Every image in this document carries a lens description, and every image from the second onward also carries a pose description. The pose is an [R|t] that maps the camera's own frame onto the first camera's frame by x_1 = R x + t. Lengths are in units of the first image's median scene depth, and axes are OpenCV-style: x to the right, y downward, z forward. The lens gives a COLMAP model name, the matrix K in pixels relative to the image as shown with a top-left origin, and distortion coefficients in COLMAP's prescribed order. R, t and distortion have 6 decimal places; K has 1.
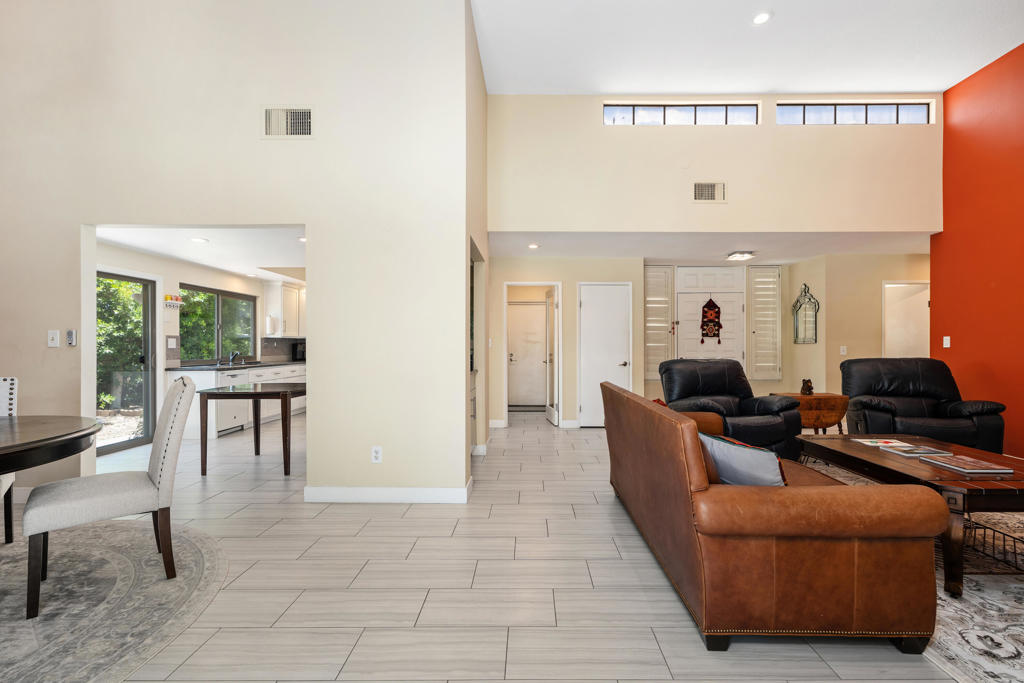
lens RADIAL K [[450.4, 0, 520.9], [0, 450.4, 357.8], [0, 0, 1]] dist [-0.001852, -0.003088]
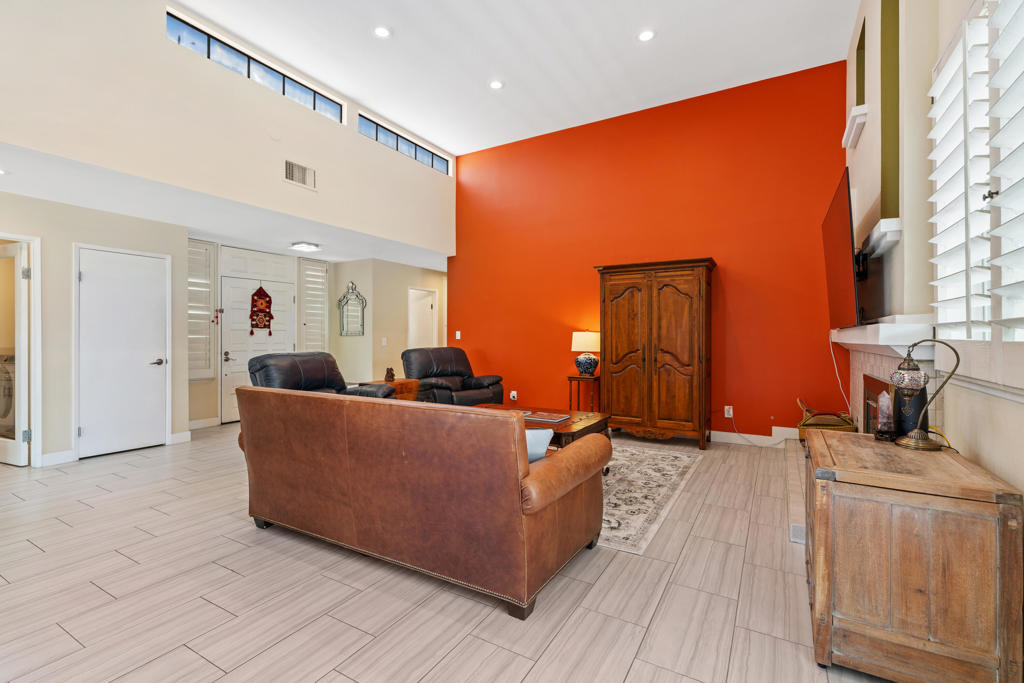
lens RADIAL K [[450.4, 0, 504.0], [0, 450.4, 342.3], [0, 0, 1]] dist [-0.001852, -0.003088]
pose [[0.497134, -0.008670, 0.867631, -0.180609], [0.021707, 0.999761, -0.002448, -0.006594], [-0.867402, 0.020051, 0.497203, 0.161695]]
